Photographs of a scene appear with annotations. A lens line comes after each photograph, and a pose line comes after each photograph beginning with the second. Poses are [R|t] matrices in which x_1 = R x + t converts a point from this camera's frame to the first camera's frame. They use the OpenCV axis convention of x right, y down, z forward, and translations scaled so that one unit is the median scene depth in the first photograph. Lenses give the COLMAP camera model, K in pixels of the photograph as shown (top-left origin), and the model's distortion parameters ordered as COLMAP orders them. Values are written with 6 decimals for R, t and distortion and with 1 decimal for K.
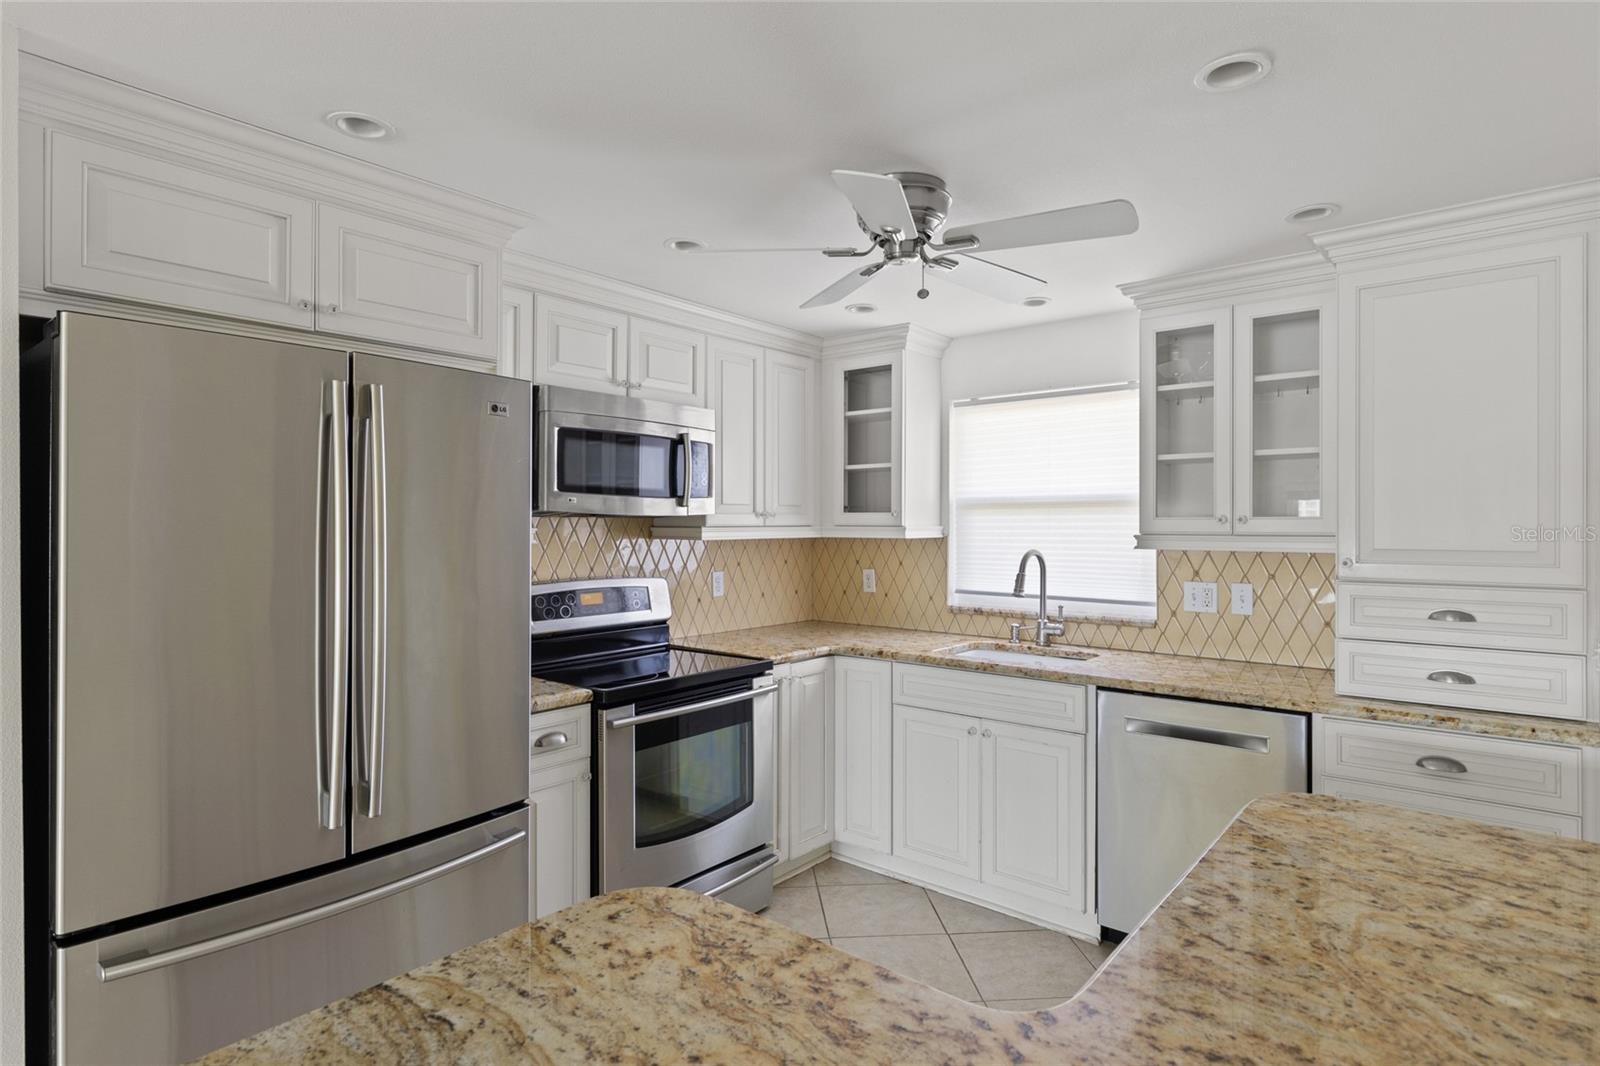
lens RADIAL K [[833.0, 0, 800.5], [0, 833.0, 523.5], [0, 0, 1]] dist [0.005427, 0.001334]
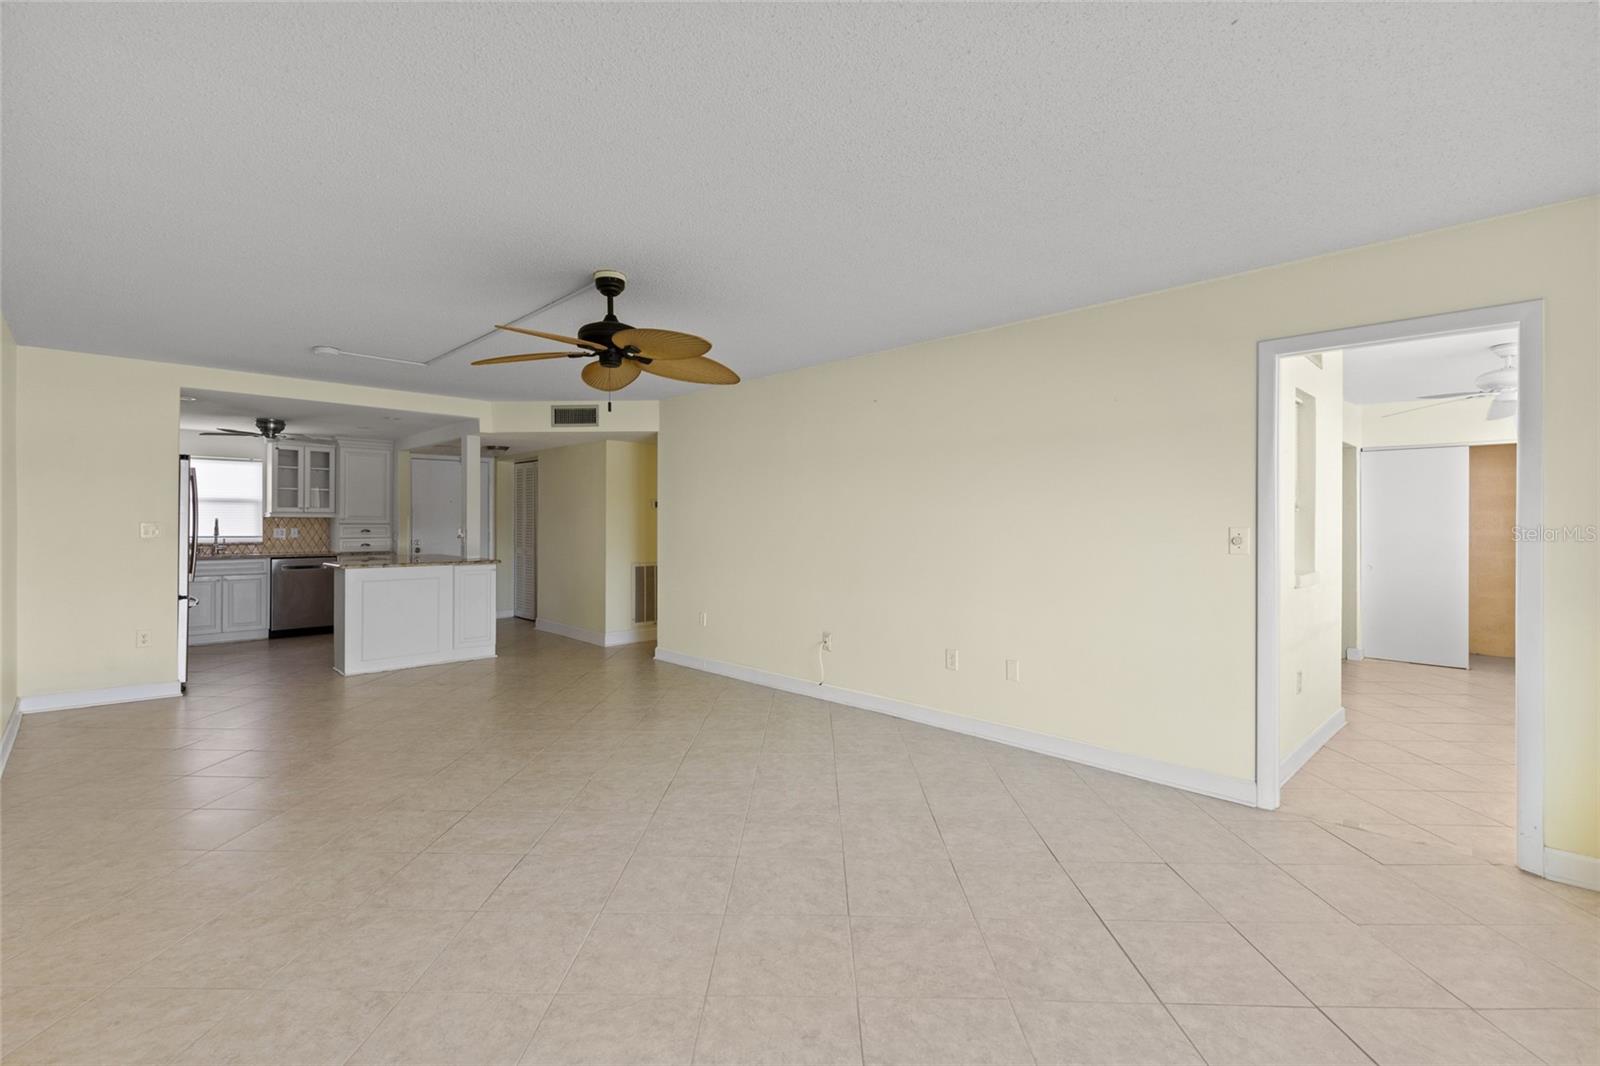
lens RADIAL K [[721.8, 0, 797.7], [0, 721.8, 517.6], [0, 0, 1]] dist [0.008989, -0.001324]
pose [[0.103206, 0.005750, 0.994643, -1.997211], [-0.003494, 0.999979, -0.005418, 0.038266], [-0.994654, -0.002917, 0.103224, -1.190876]]
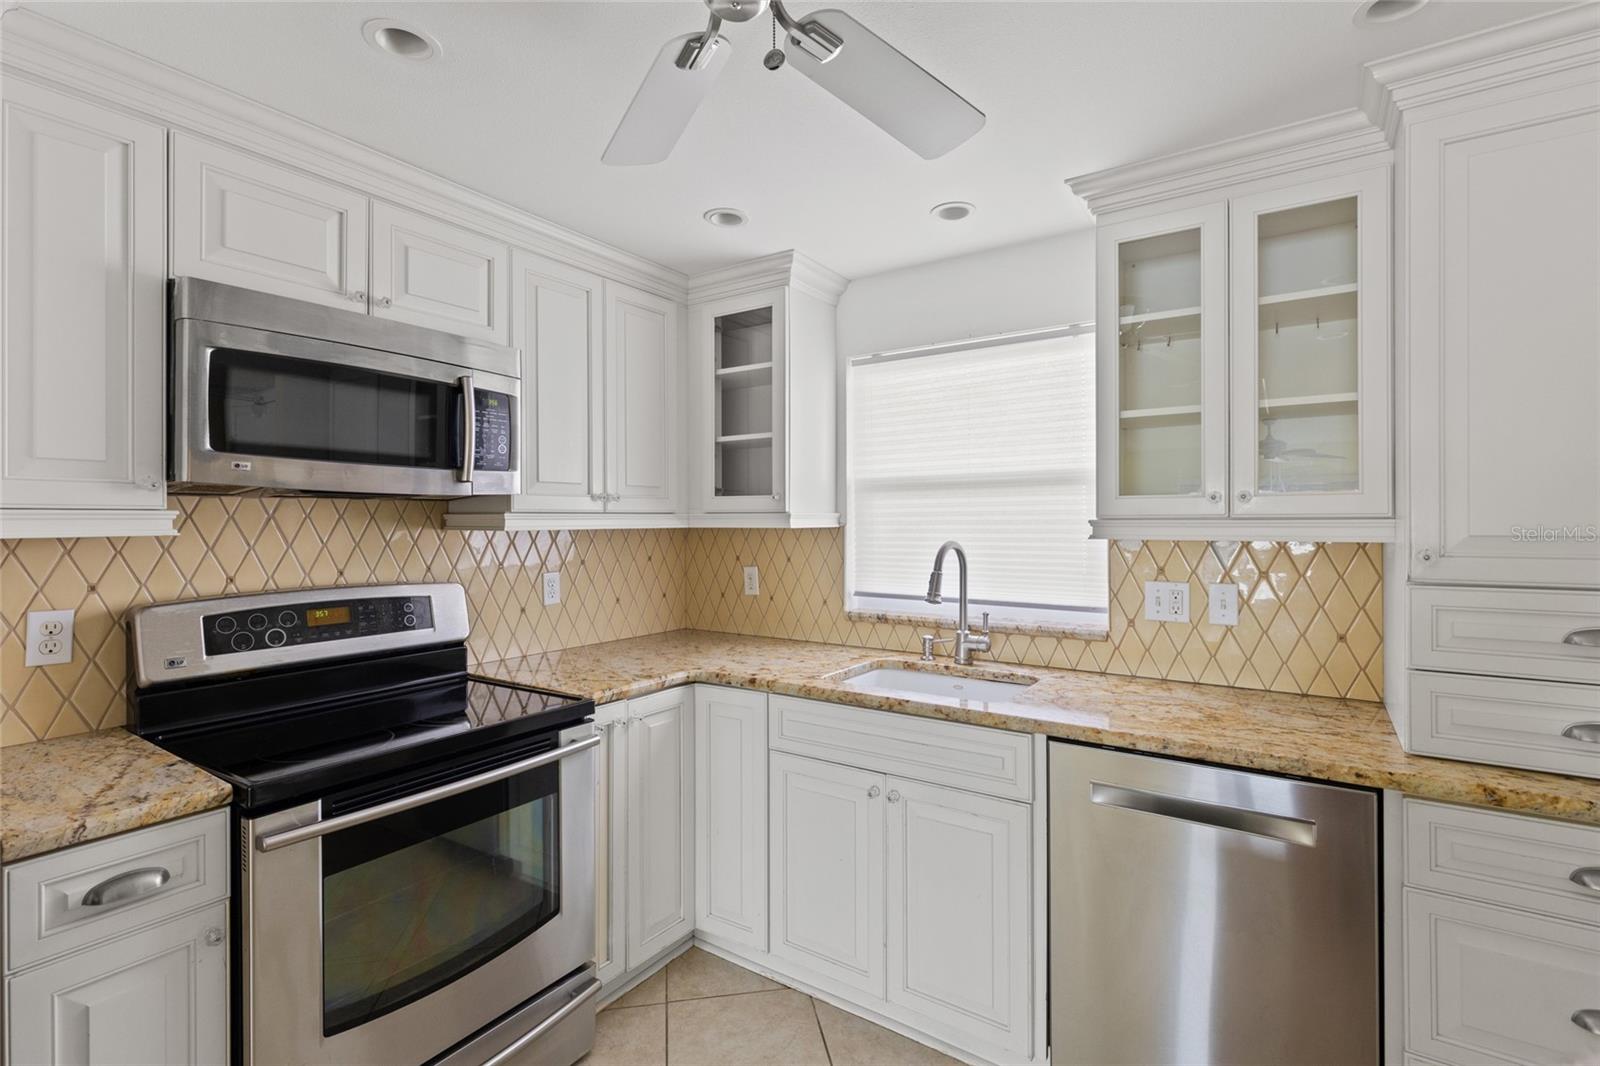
lens RADIAL K [[740.9, 0, 800.0], [0, 740.9, 520.9], [0, 0, 1]] dist [0.008245, -0.003069]
pose [[0.995347, -0.003415, 0.096299, 0.078225], [0.003434, 0.999994, -0.000039, 0.012881], [-0.096299, 0.000370, 0.995352, 0.352204]]
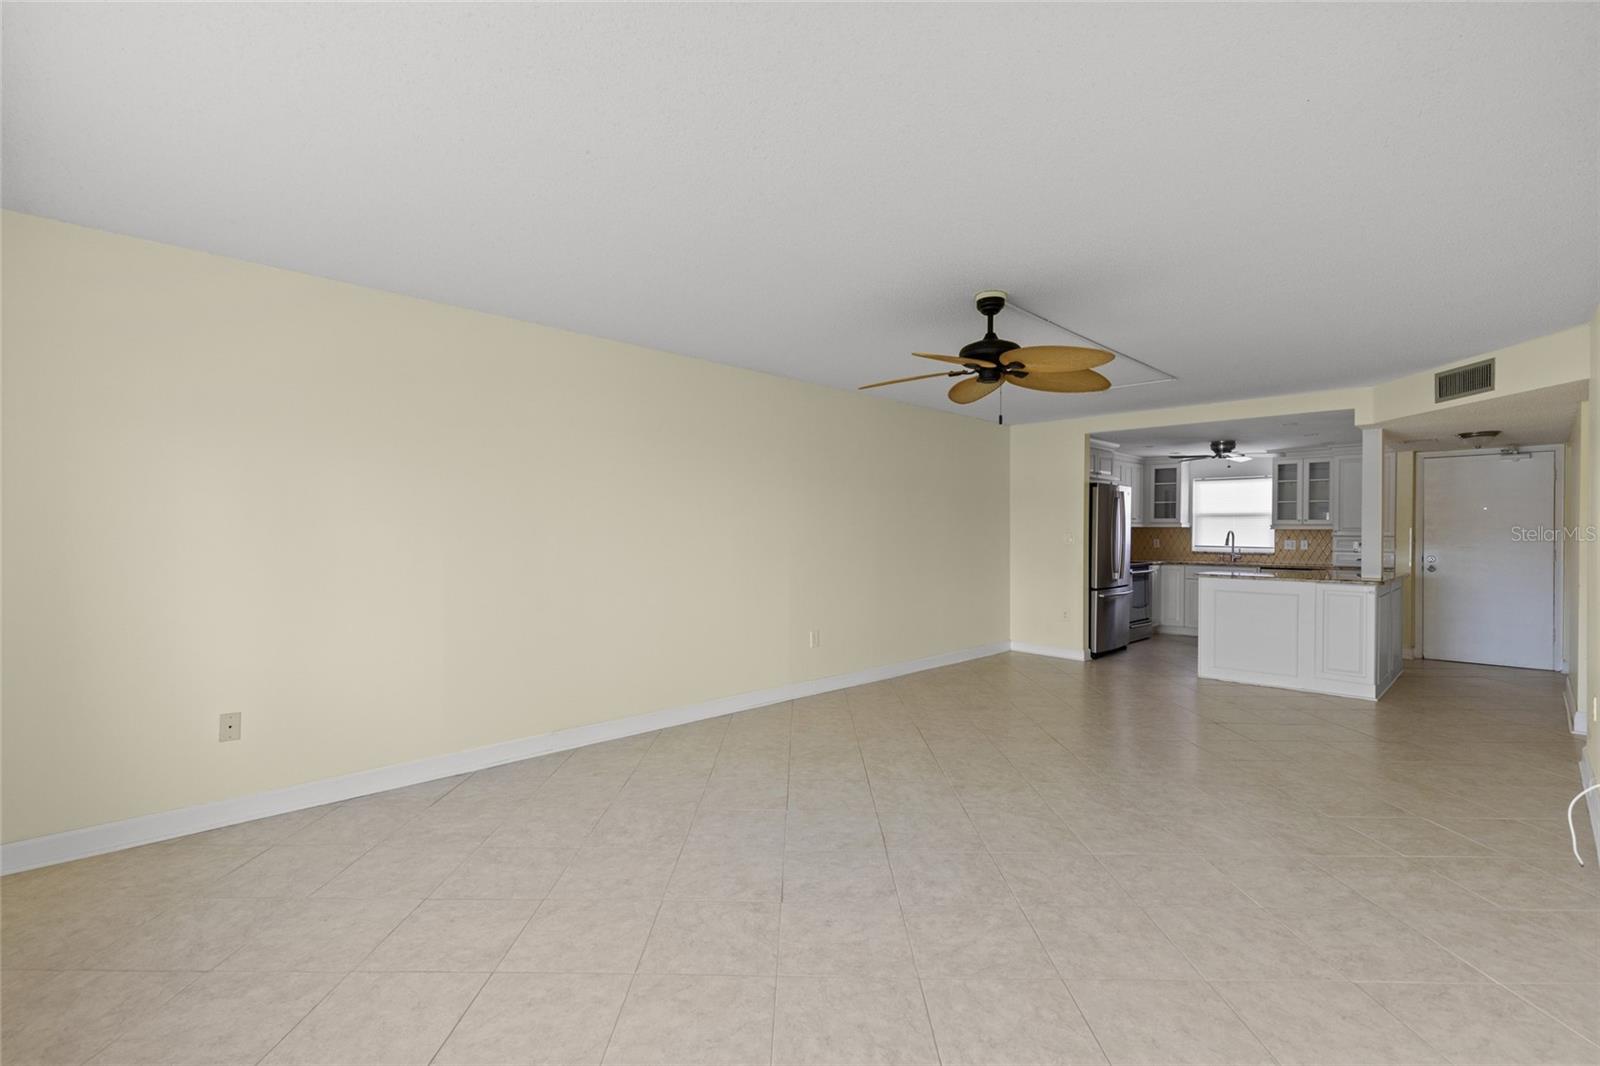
lens RADIAL K [[721.8, 0, 795.8], [0, 721.8, 536.9], [0, 0, 1]] dist [0.008989, -0.001324]
pose [[0.995687, 0.005367, -0.092619, -1.154108], [-0.004609, 0.999954, 0.008390, 0.042154], [0.092660, -0.007927, 0.995666, -1.948767]]
